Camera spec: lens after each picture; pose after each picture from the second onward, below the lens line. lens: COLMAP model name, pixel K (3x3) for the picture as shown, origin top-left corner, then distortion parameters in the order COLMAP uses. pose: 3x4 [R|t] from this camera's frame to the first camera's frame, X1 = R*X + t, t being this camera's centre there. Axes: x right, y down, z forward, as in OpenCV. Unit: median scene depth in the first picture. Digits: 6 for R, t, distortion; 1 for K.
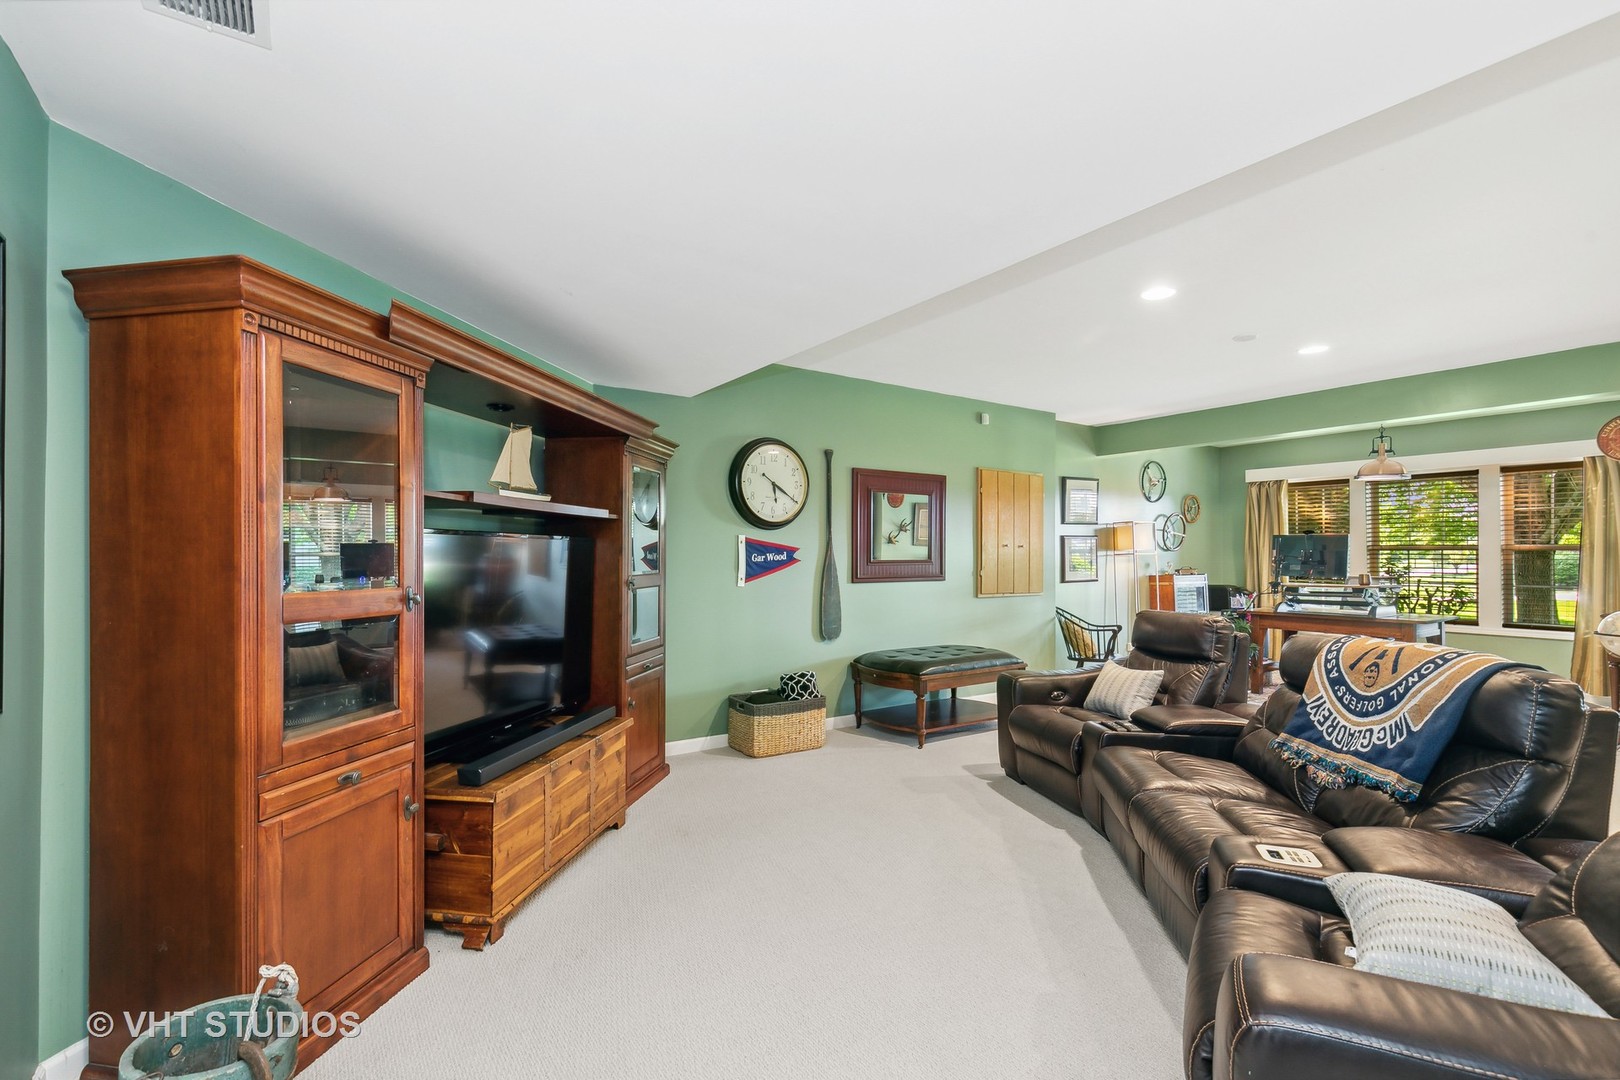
lens RADIAL K [[729.8, 0, 808.5], [0, 729.8, 562.1], [0, 0, 1]] dist [0.003535, -0.000292]
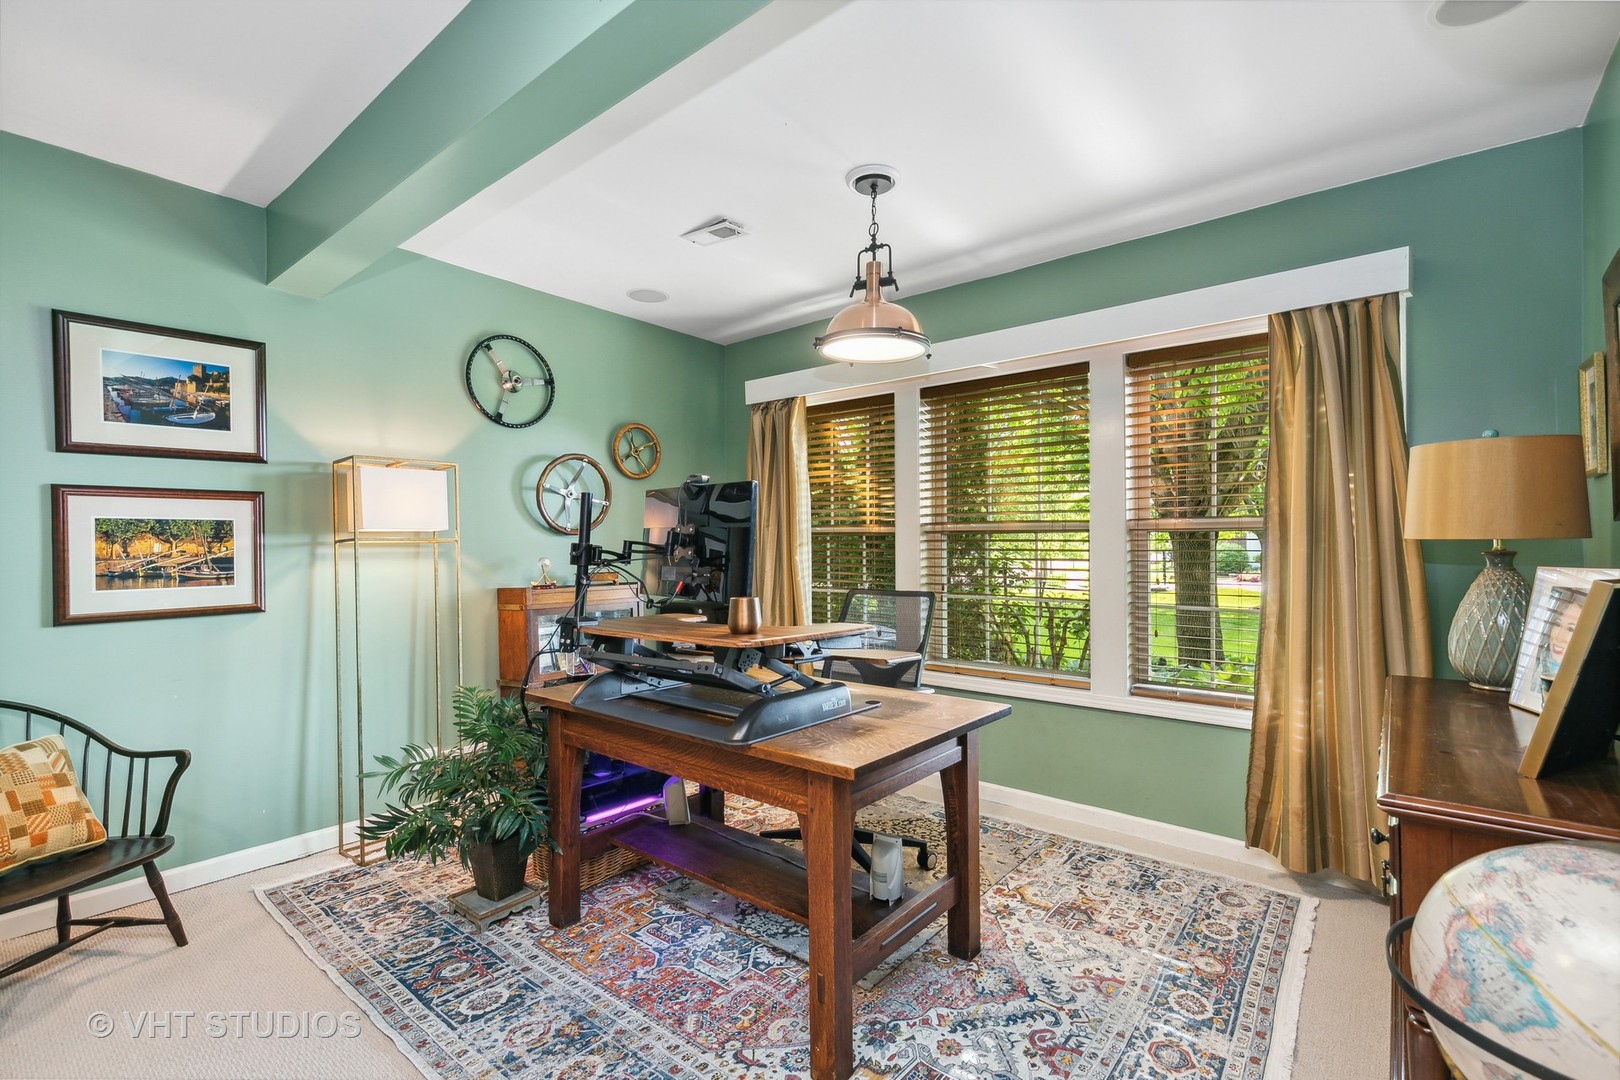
lens RADIAL K [[733.3, 0, 806.6], [0, 733.3, 546.7], [0, 0, 1]] dist [0.002451, 0.000539]
pose [[0.962093, 0.000954, 0.272719, 0.592074], [0.000571, 0.999985, -0.005512, -0.005305], [-0.272720, 0.005459, 0.962078, 0.574193]]
